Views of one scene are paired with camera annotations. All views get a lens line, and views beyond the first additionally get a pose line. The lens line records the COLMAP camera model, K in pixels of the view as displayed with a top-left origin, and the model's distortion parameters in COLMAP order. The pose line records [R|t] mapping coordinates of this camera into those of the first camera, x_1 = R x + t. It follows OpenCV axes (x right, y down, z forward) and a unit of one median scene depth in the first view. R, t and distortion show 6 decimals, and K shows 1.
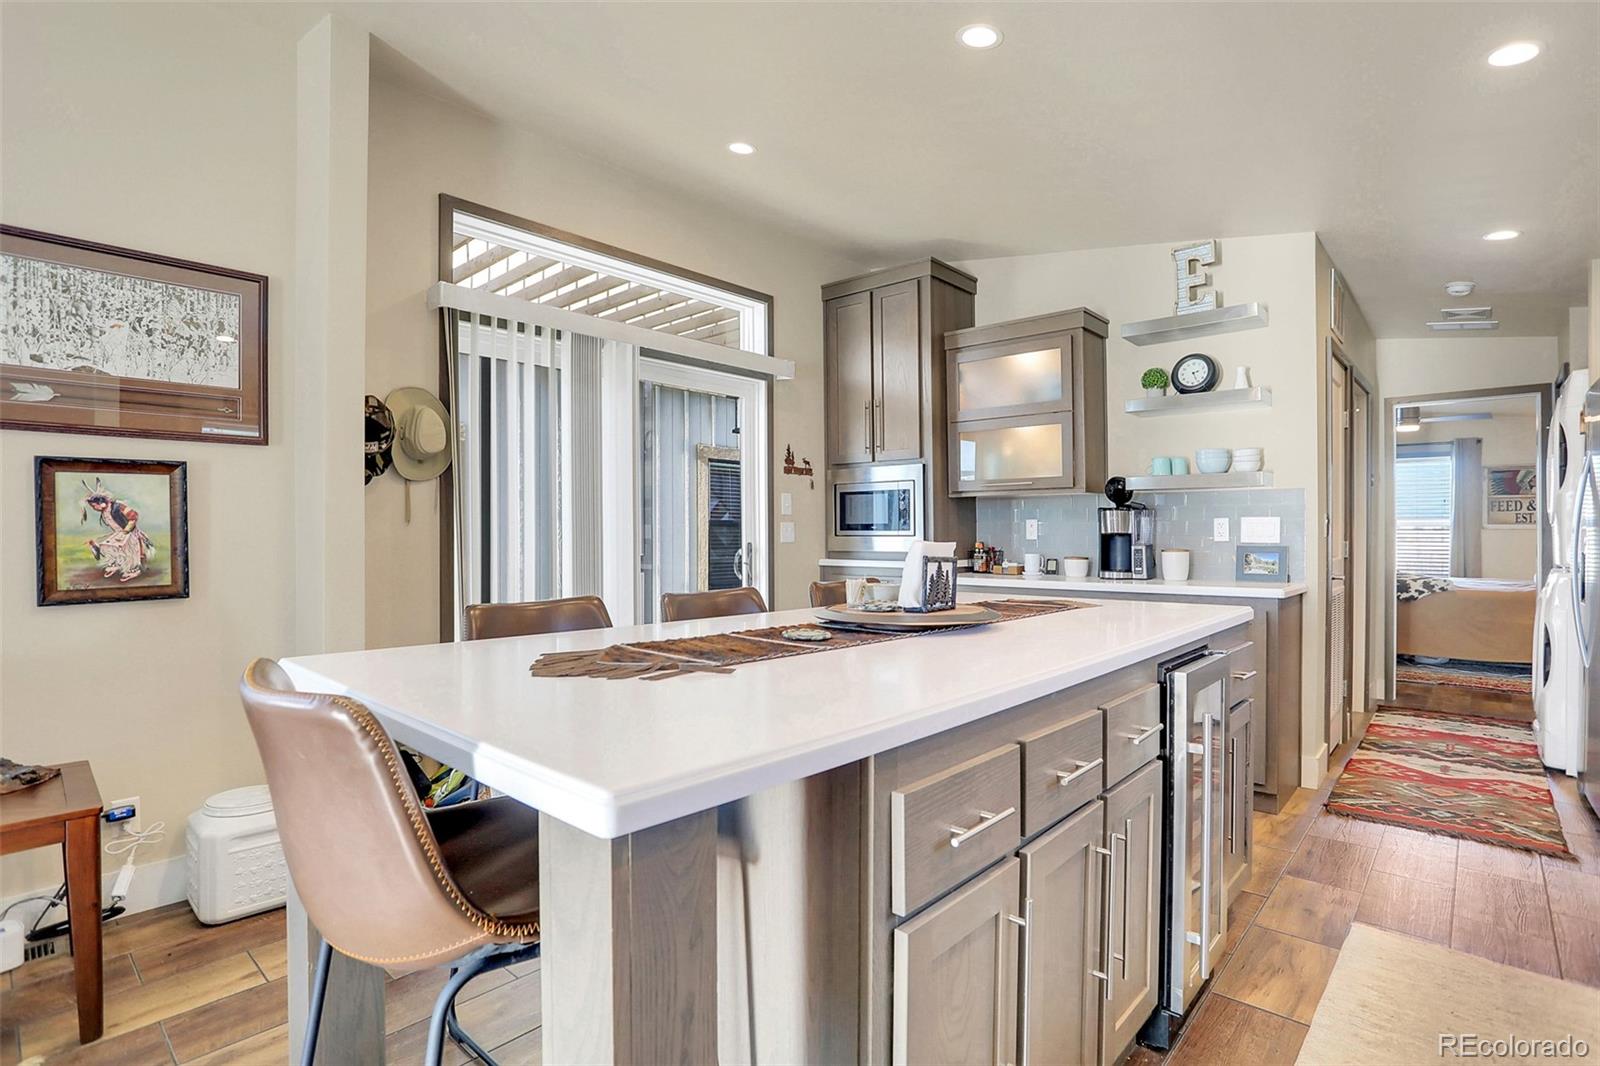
lens RADIAL K [[802.5, 0, 823.1], [0, 802.5, 547.0], [0, 0, 1]] dist [-0.037319, 0.006733]
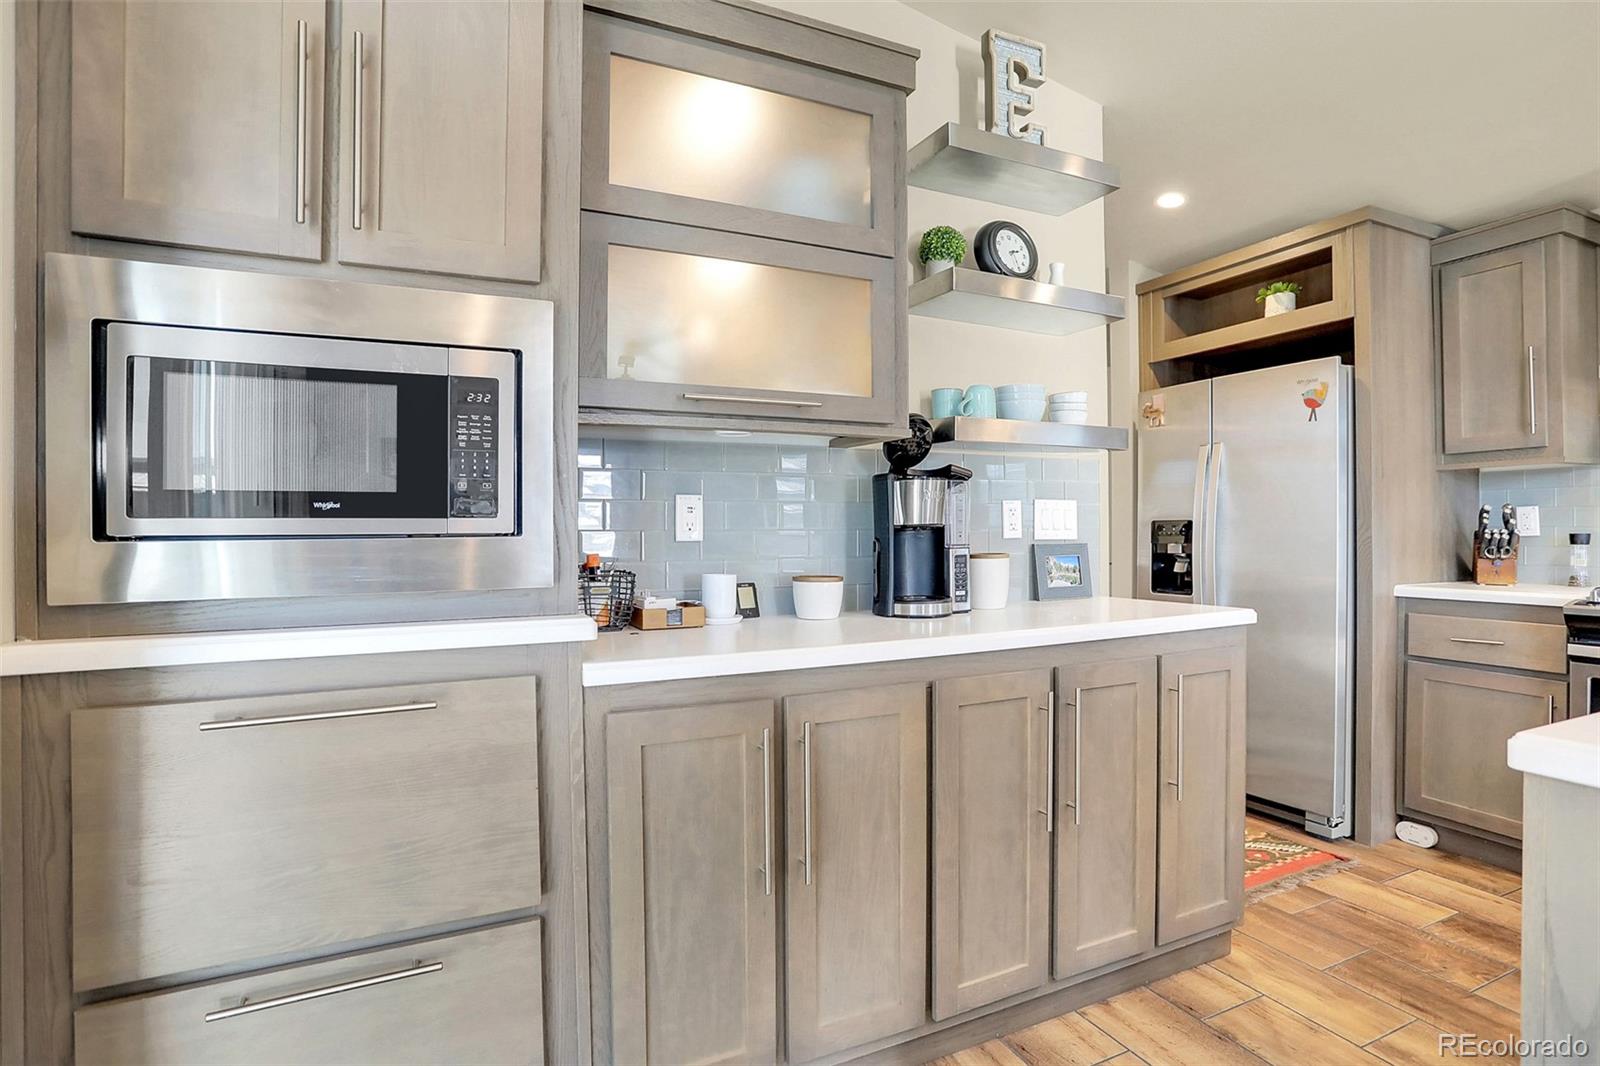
lens RADIAL K [[802.5, 0, 795.8], [0, 802.5, 530.7], [0, 0, 1]] dist [-0.037319, 0.006733]
pose [[0.420098, -0.003828, 0.907471, -0.115826], [0.020995, 0.999764, -0.005502, -0.011388], [-0.907236, 0.021364, 0.420080, 0.775814]]
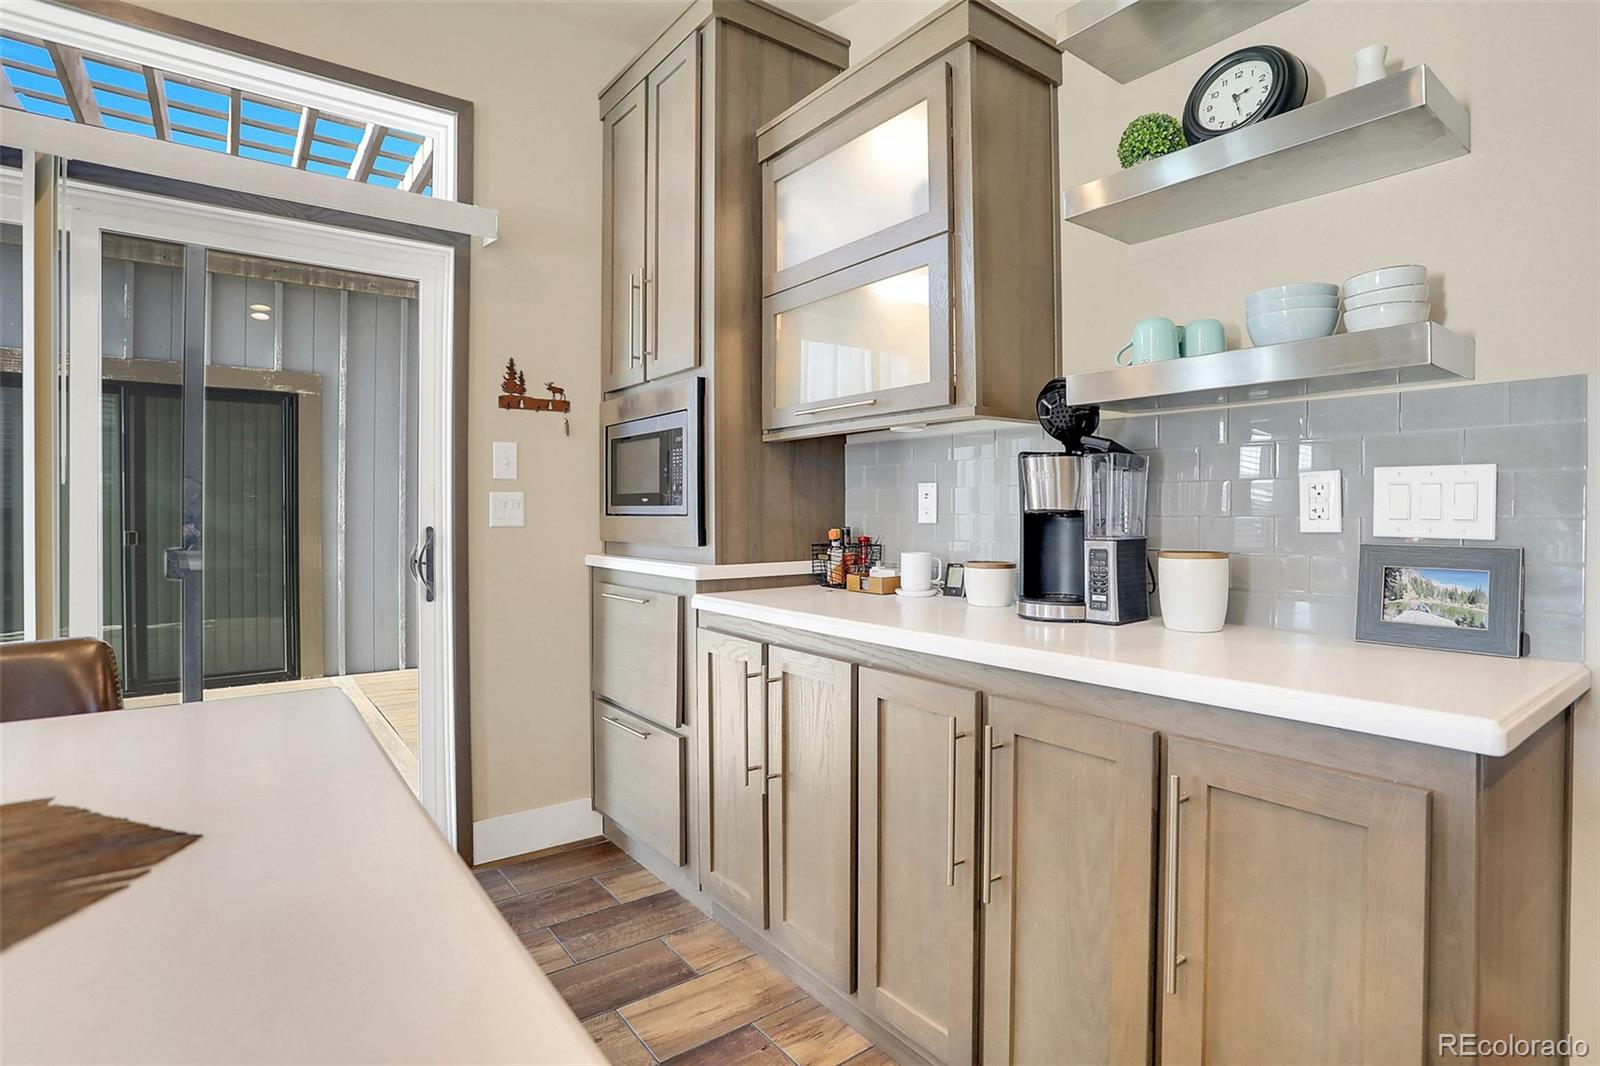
lens RADIAL K [[802.5, 0, 787.6], [0, 802.5, 522.9], [0, 0, 1]] dist [-0.037319, 0.006733]
pose [[0.974736, 0.002549, -0.223344, 0.293368], [-0.002253, 0.999996, 0.001578, -0.010169], [0.223347, -0.001035, 0.974738, 0.500166]]
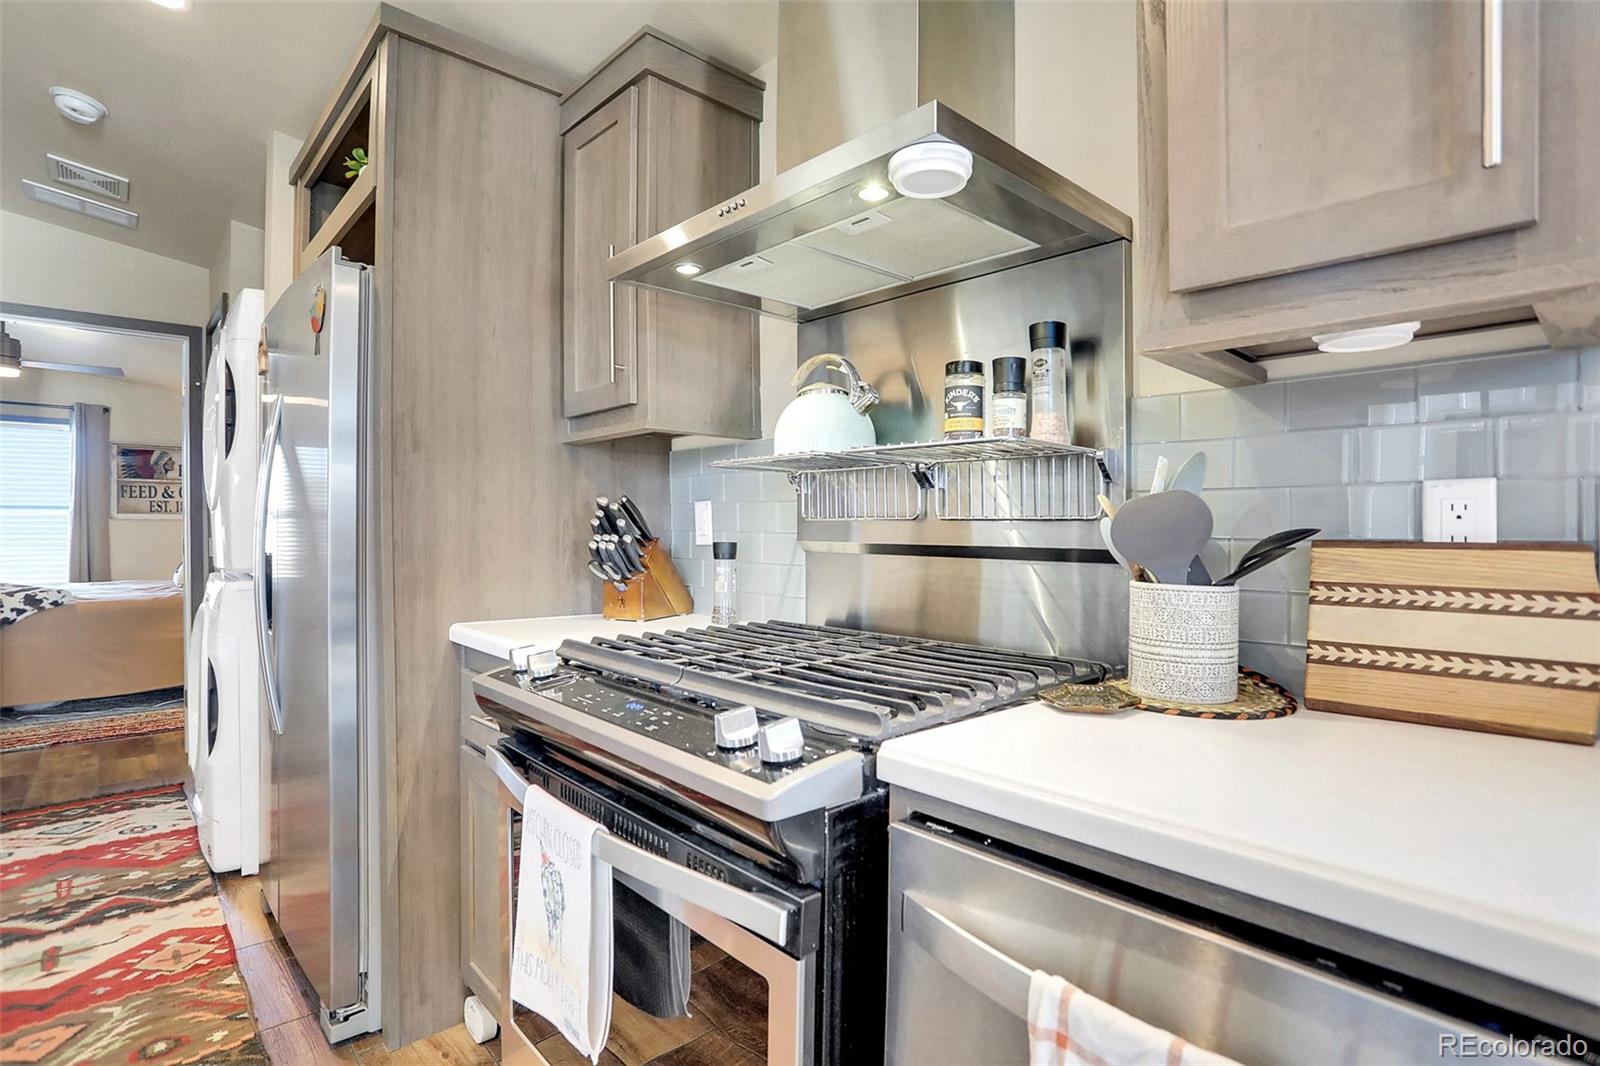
lens RADIAL K [[802.5, 0, 779.1], [0, 802.5, 516.7], [0, 0, 1]] dist [-0.037319, 0.006733]
pose [[0.165527, 0.007431, 0.986177, 0.304912], [0.018028, 0.999782, -0.010559, -0.007756], [-0.986040, 0.019527, 0.165357, 0.360335]]
